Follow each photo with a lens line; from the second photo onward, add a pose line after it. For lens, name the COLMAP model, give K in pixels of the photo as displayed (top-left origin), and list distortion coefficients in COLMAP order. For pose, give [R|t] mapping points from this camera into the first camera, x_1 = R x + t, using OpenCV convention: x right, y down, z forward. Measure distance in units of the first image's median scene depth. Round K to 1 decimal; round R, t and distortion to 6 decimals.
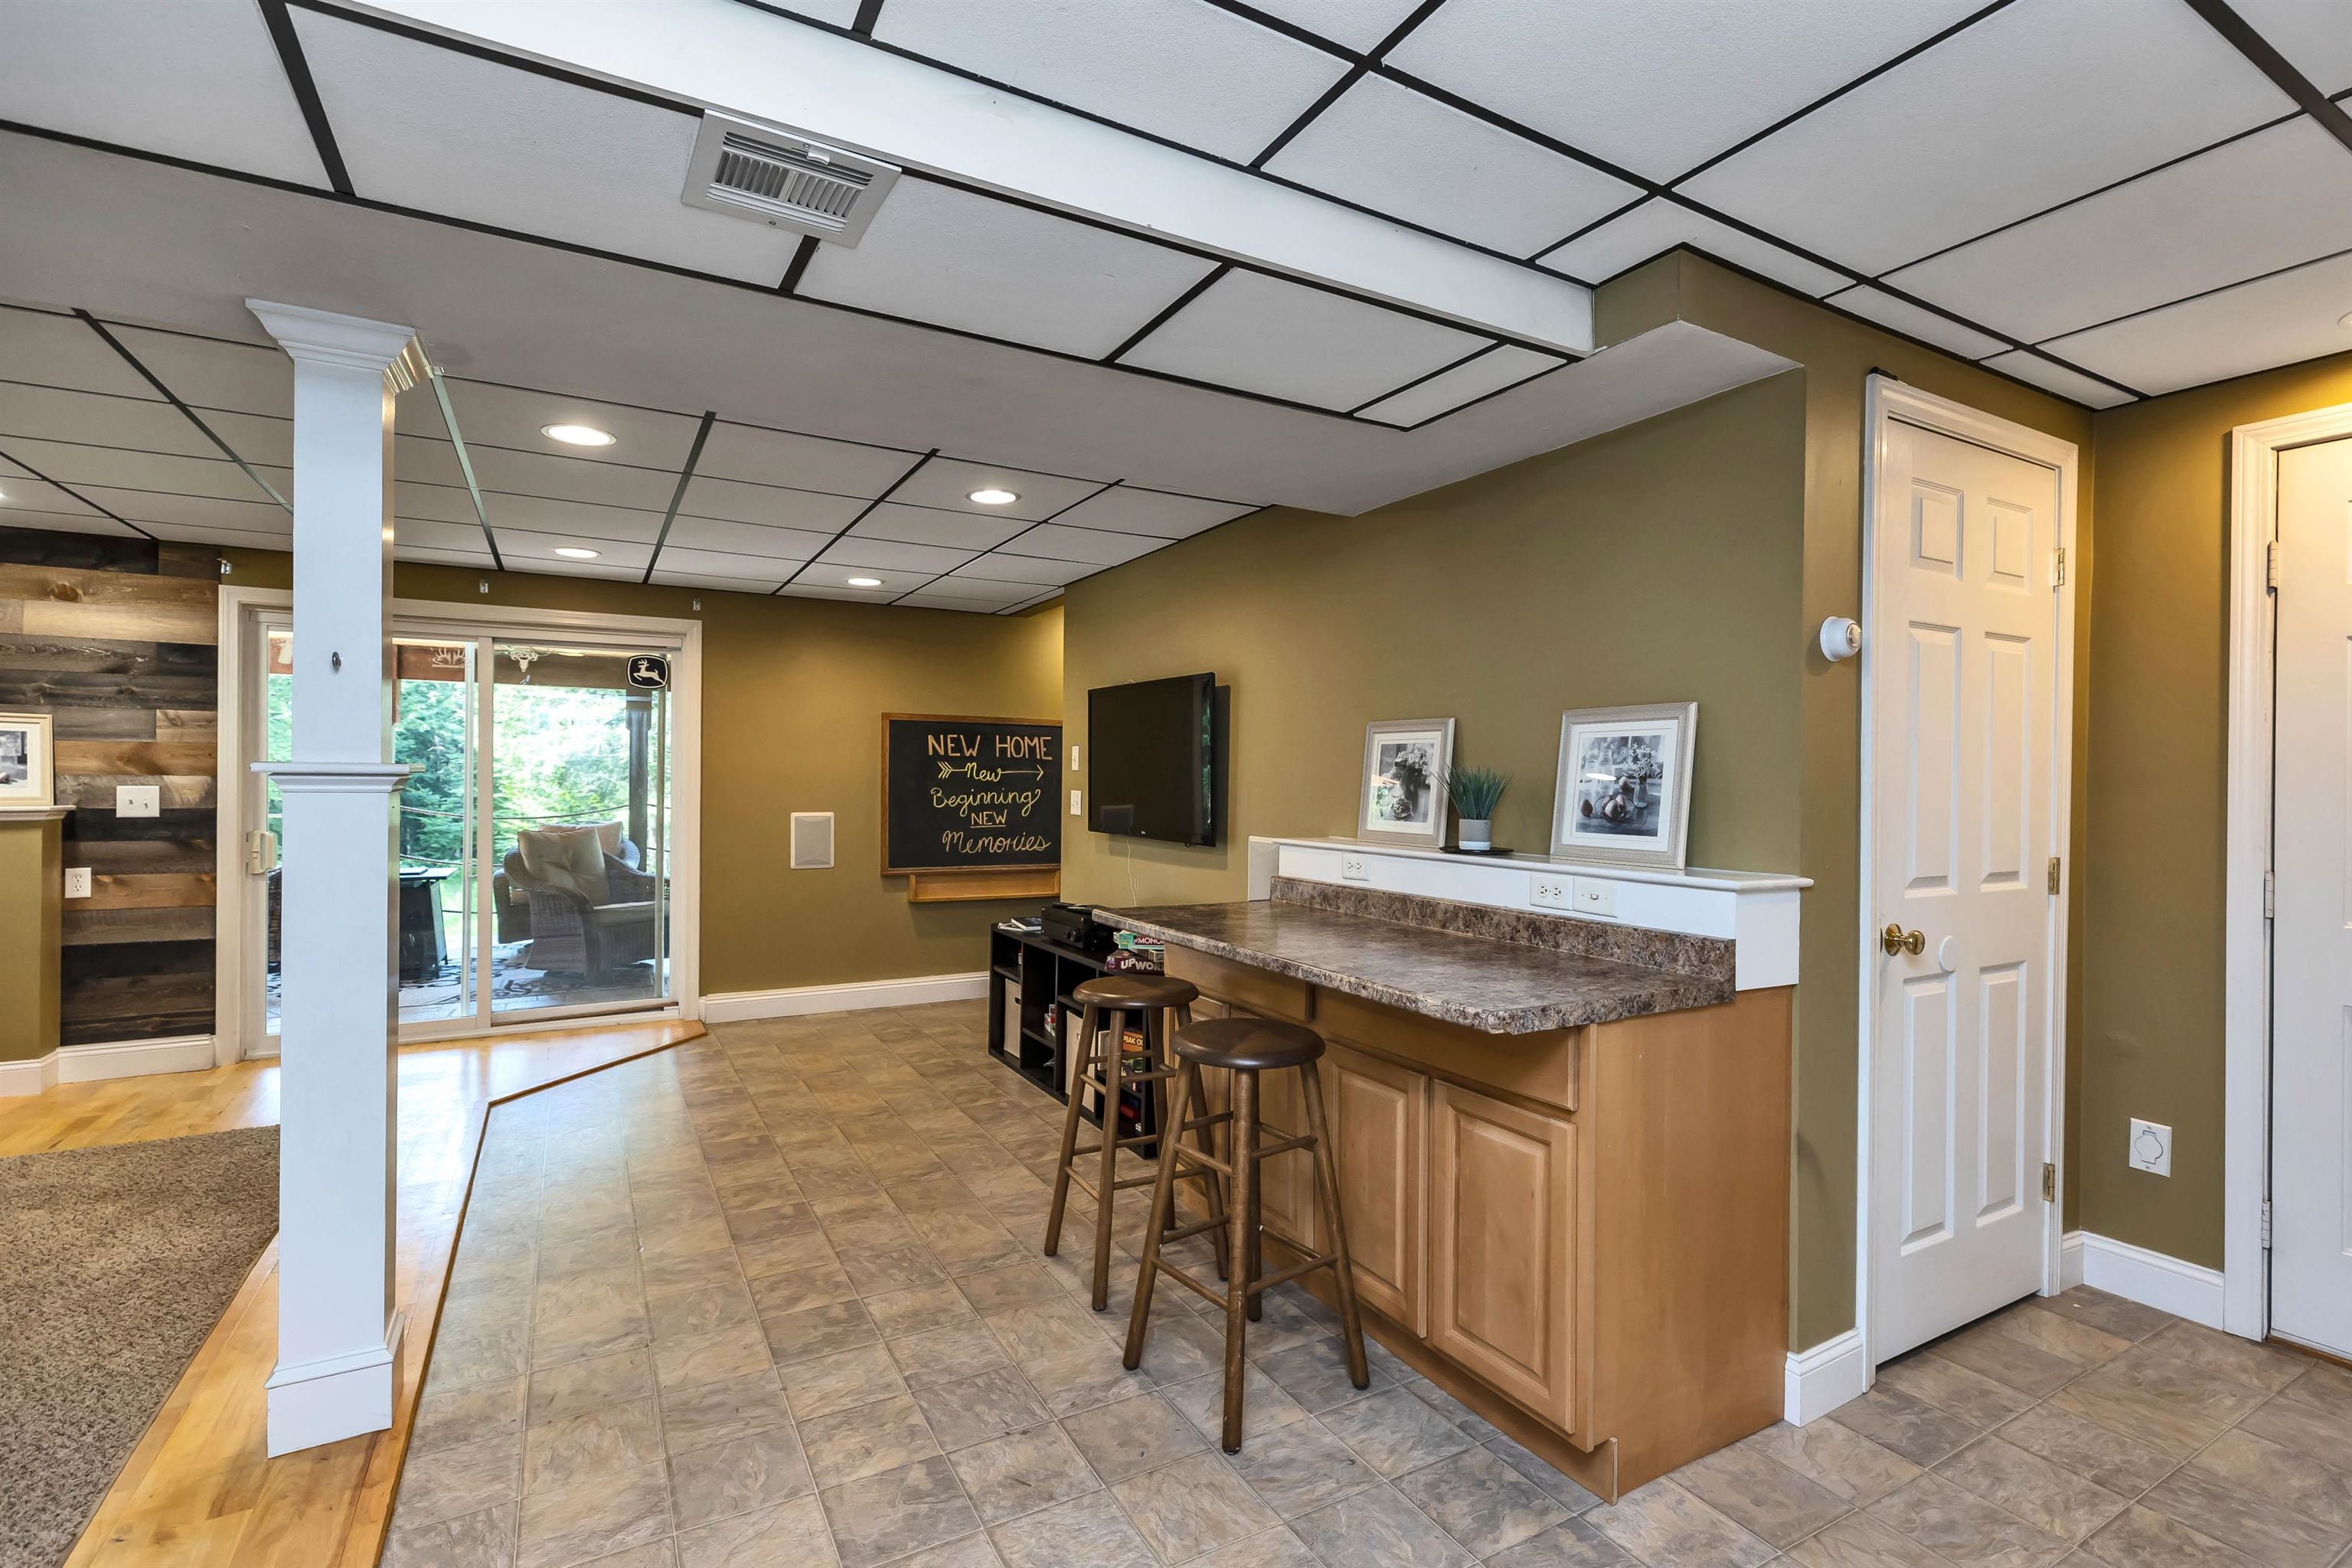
lens RADIAL K [[1063.6, 0, 1186.3], [0, 1063.6, 780.3], [0, 0, 1]] dist [0.001687, -0.000389]
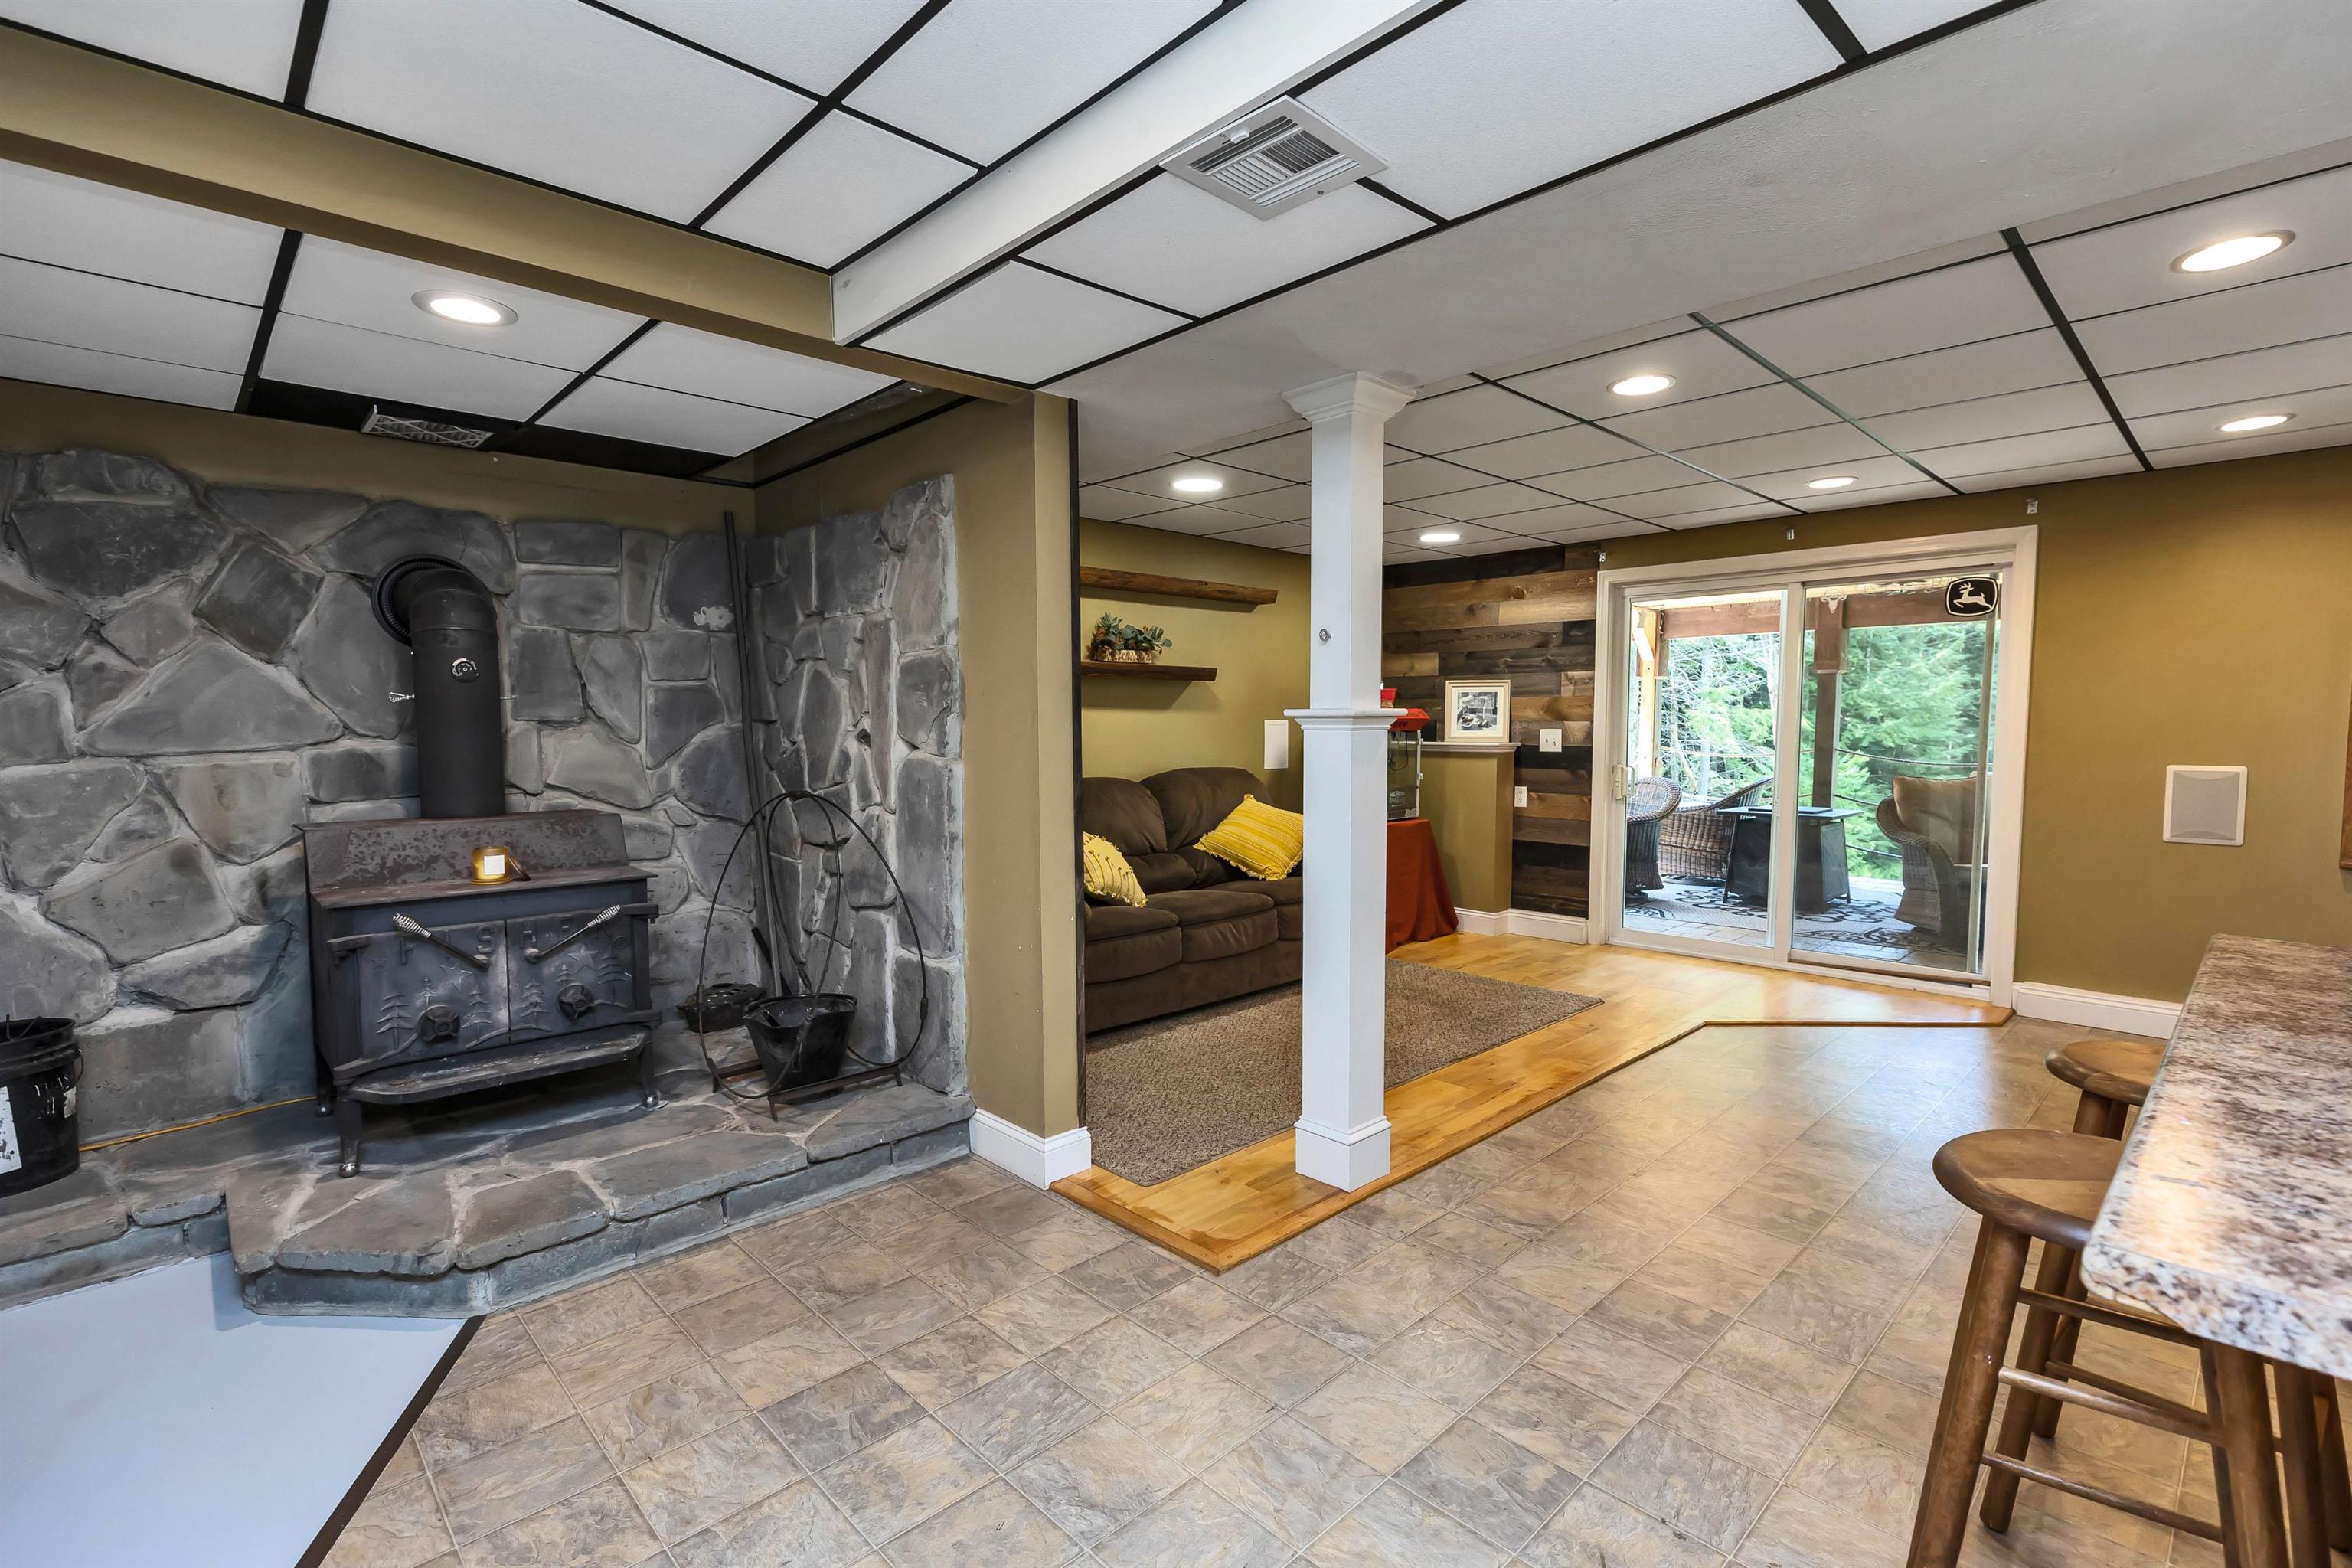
lens RADIAL K [[1063.6, 0, 1191.1], [0, 1063.6, 793.0], [0, 0, 1]] dist [0.001687, -0.000389]
pose [[0.253383, 0.056262, -0.965729, 0.220223], [0.003836, 0.998241, 0.059163, 0.004342], [0.967359, -0.018695, 0.252721, 0.203325]]
